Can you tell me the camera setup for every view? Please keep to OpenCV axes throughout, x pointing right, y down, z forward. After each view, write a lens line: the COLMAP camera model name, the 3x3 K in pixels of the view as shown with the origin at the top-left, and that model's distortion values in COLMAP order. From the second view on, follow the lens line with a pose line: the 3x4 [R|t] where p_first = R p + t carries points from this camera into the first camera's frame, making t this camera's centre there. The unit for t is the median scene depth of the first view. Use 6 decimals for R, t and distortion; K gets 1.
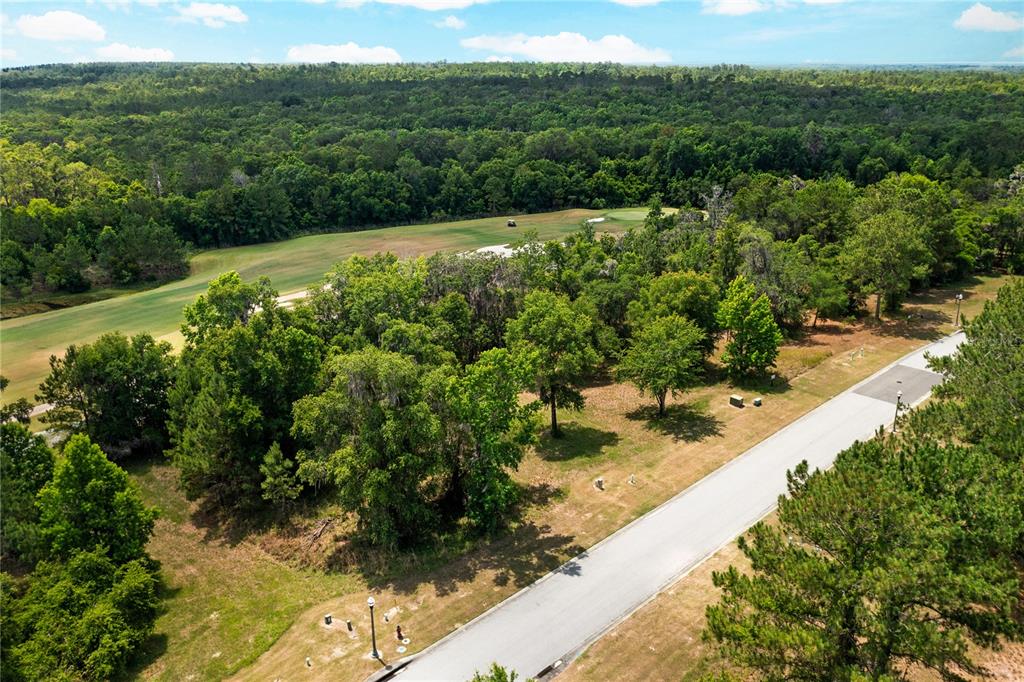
lens RADIAL K [[803.1, 0, 516.2], [0, 803.1, 338.8], [0, 0, 1]] dist [-0.015435, -0.006808]
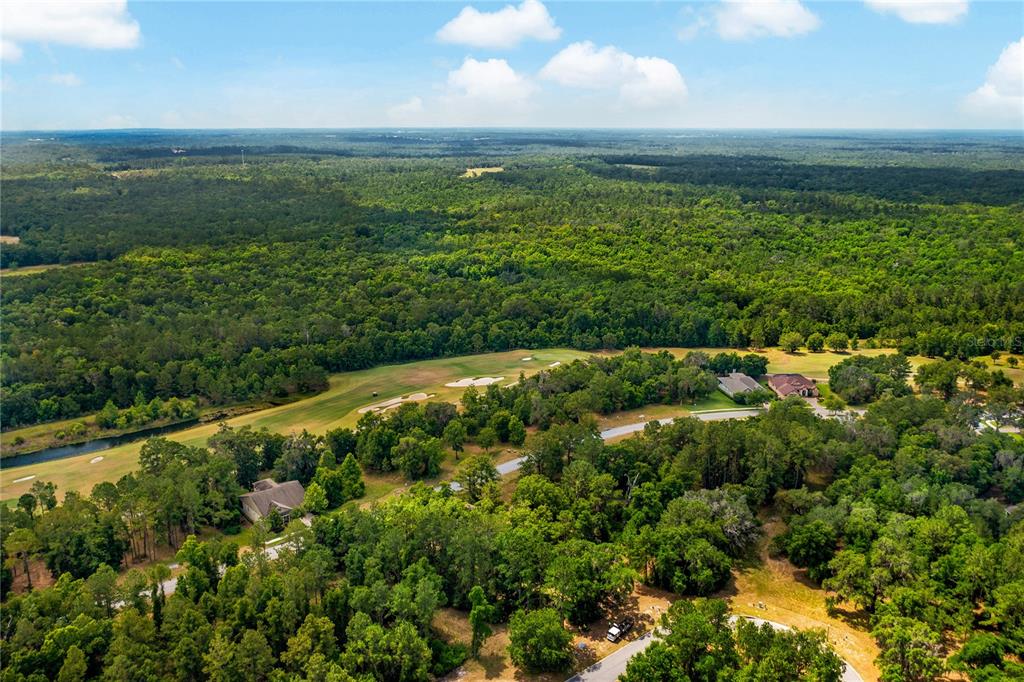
lens RADIAL K [[803.1, 0, 510.5], [0, 803.1, 341.4], [0, 0, 1]] dist [-0.015435, -0.006808]
pose [[0.997761, 0.021340, -0.063383, 0.202801], [-0.025196, 0.997840, -0.060672, -0.078789], [0.061952, 0.062133, 0.996143, -1.060213]]
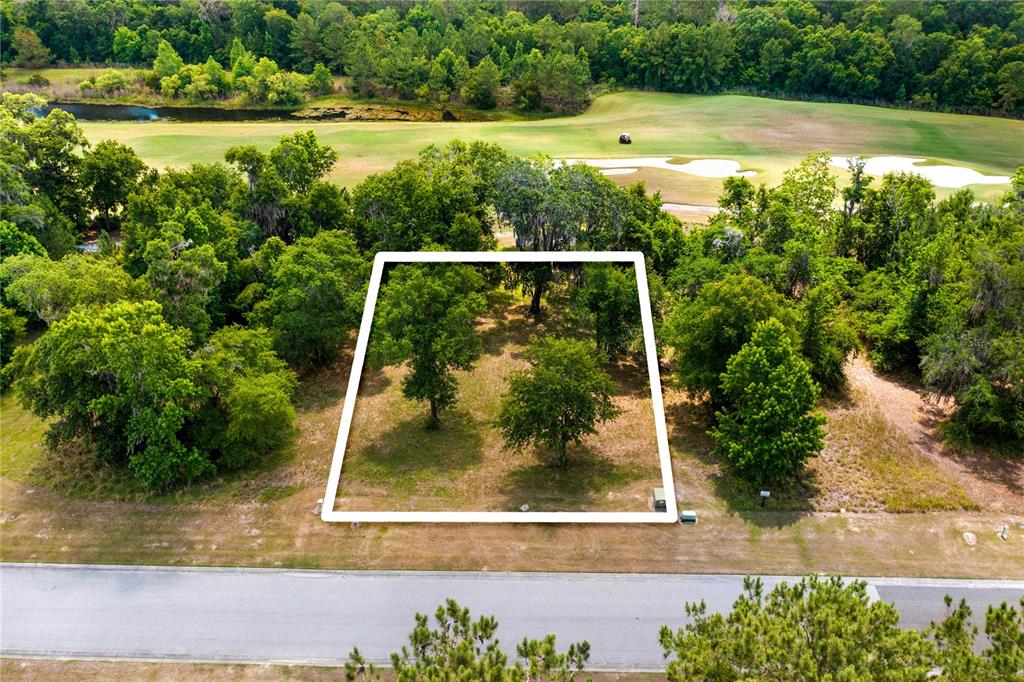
lens RADIAL K [[803.1, 0, 515.6], [0, 803.1, 346.2], [0, 0, 1]] dist [-0.015435, -0.006808]
pose [[0.695735, 0.377180, -0.611300, 0.217527], [-0.240366, 0.924228, 0.296694, -0.079335], [0.676887, -0.059485, 0.733679, 0.188218]]
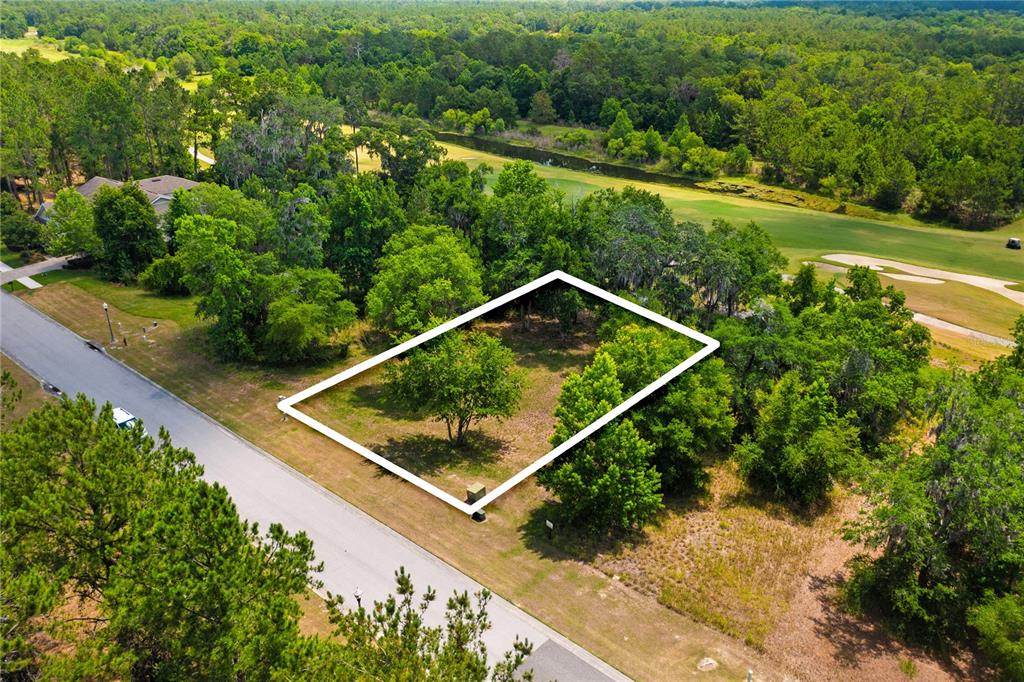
lens RADIAL K [[803.1, 0, 522.1], [0, 803.1, 338.2], [0, 0, 1]] dist [-0.015435, -0.006808]
pose [[0.069404, 0.406153, -0.911165, 0.338679], [-0.320584, 0.874001, 0.365168, -0.117009], [0.944674, 0.266761, 0.190866, 0.363548]]
